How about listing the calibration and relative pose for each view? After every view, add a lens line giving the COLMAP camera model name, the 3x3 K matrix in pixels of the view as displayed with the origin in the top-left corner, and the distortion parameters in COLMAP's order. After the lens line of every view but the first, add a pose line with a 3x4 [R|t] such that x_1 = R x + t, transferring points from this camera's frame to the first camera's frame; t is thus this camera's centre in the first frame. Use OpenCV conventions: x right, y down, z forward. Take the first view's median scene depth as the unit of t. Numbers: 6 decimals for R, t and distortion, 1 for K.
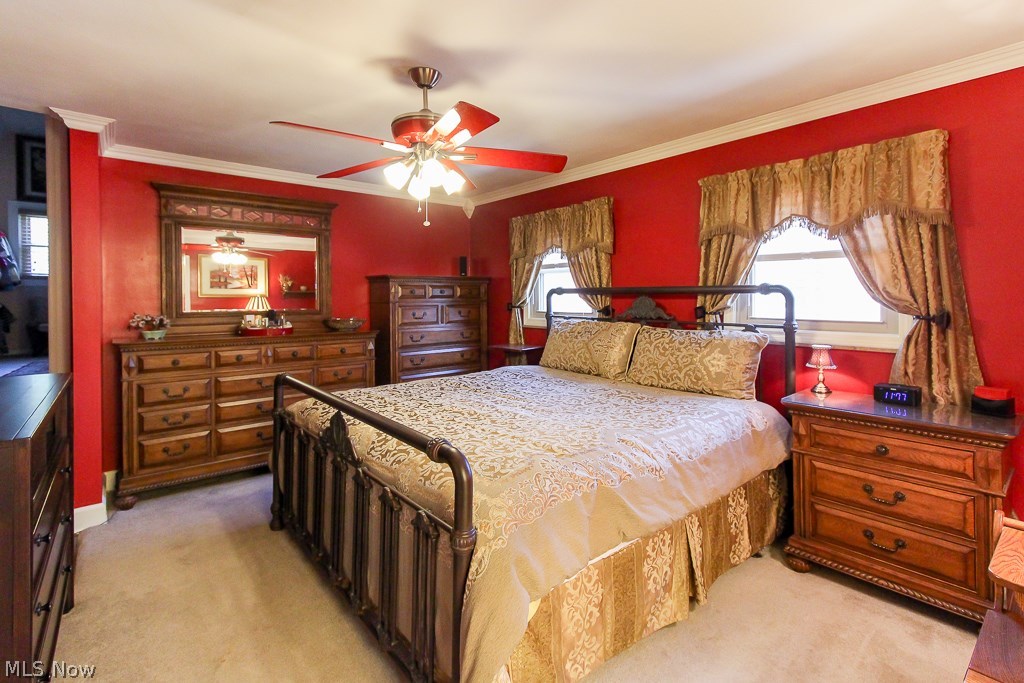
lens RADIAL K [[483.9, 0, 514.9], [0, 483.9, 310.6], [0, 0, 1]] dist [-0.001036, -0.000026]
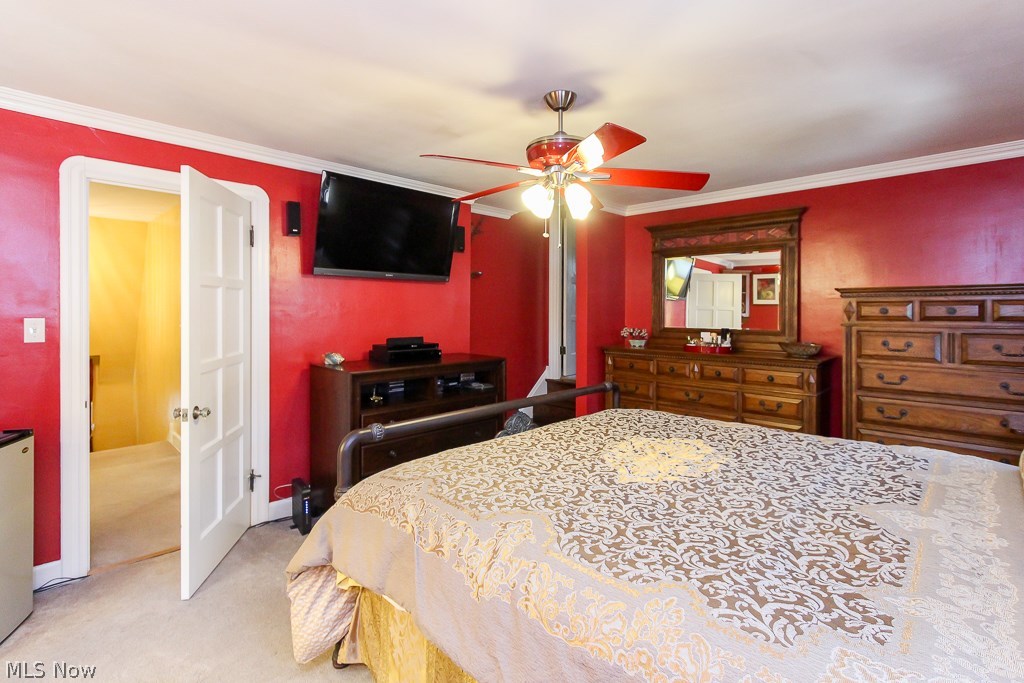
lens RADIAL K [[483.9, 0, 514.9], [0, 483.9, 310.6], [0, 0, 1]] dist [-0.001036, -0.000026]
pose [[0.127690, -0.007257, -0.991788, 0.411477], [-0.044757, 0.998912, -0.013071, -0.005878], [0.990804, 0.046059, 0.127226, 0.402647]]
